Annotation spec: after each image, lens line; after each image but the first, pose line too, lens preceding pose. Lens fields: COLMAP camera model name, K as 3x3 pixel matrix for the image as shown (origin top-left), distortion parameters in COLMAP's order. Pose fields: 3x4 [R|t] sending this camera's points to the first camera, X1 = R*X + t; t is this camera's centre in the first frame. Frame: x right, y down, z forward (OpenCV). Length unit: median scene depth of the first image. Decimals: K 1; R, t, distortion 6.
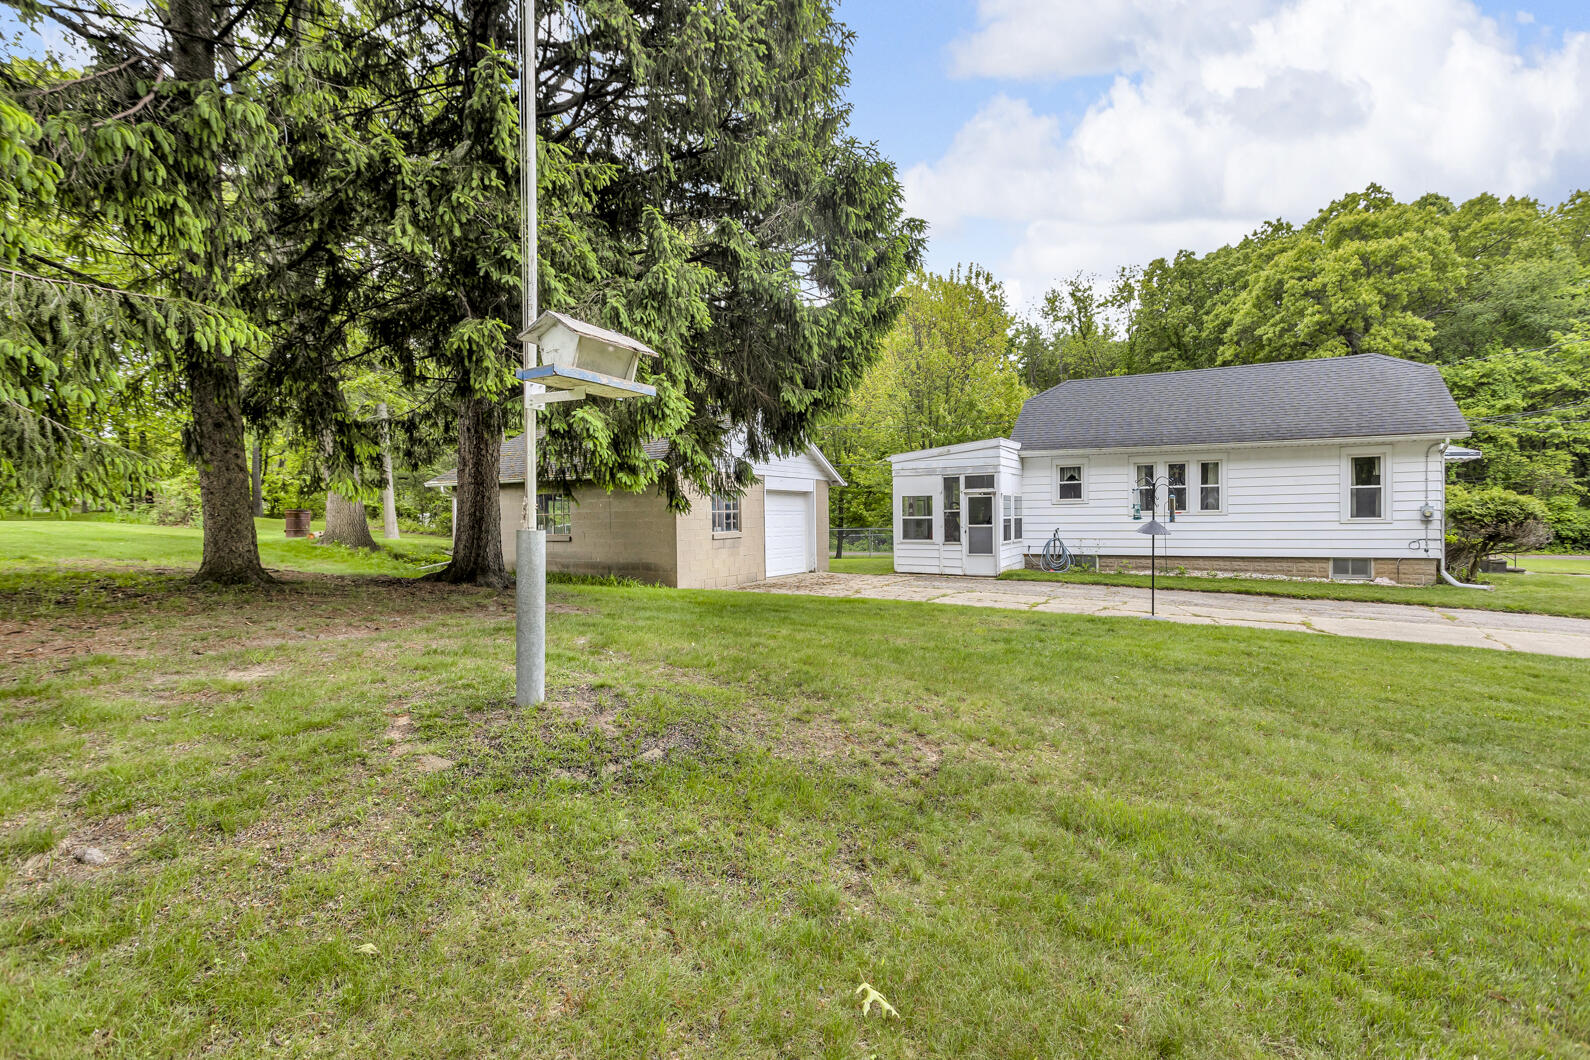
lens RADIAL K [[768.5, 0, 787.4], [0, 768.5, 505.4], [0, 0, 1]] dist [0.009024, 0.000539]
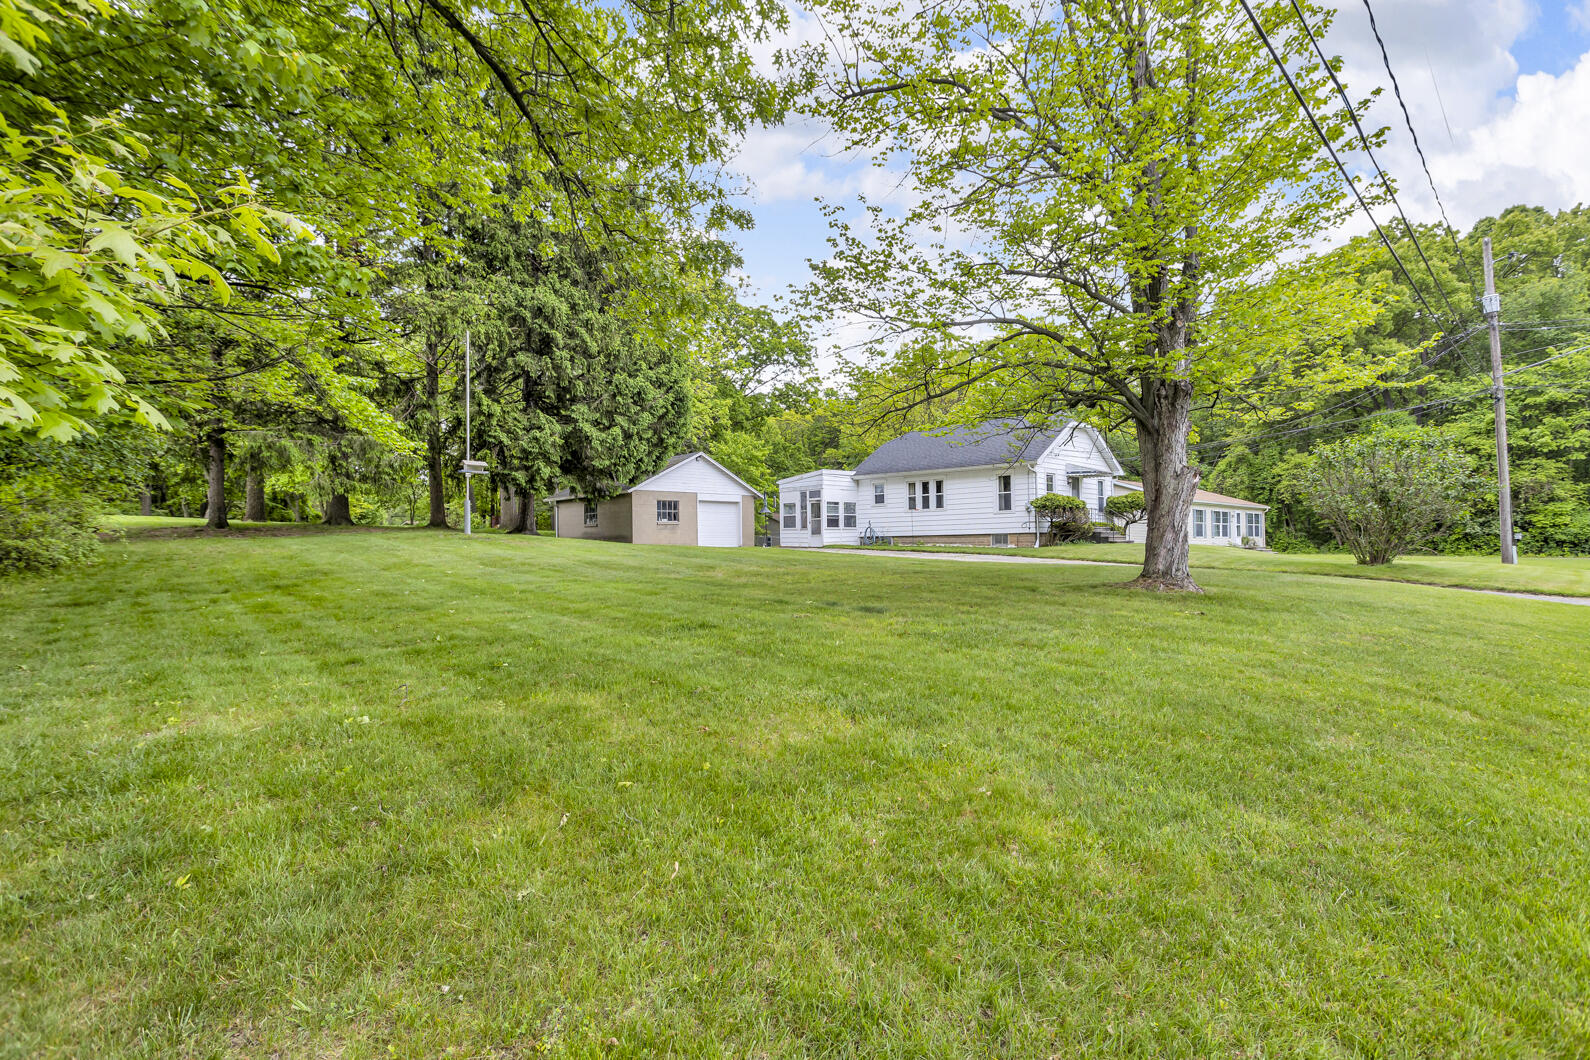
lens RADIAL K [[768.5, 0, 787.4], [0, 768.5, 505.4], [0, 0, 1]] dist [0.009024, 0.000539]
pose [[0.965513, -0.013812, -0.259989, 0.641979], [0.005628, 0.999466, -0.032194, 0.051135], [0.260295, 0.029621, 0.965075, -0.719447]]
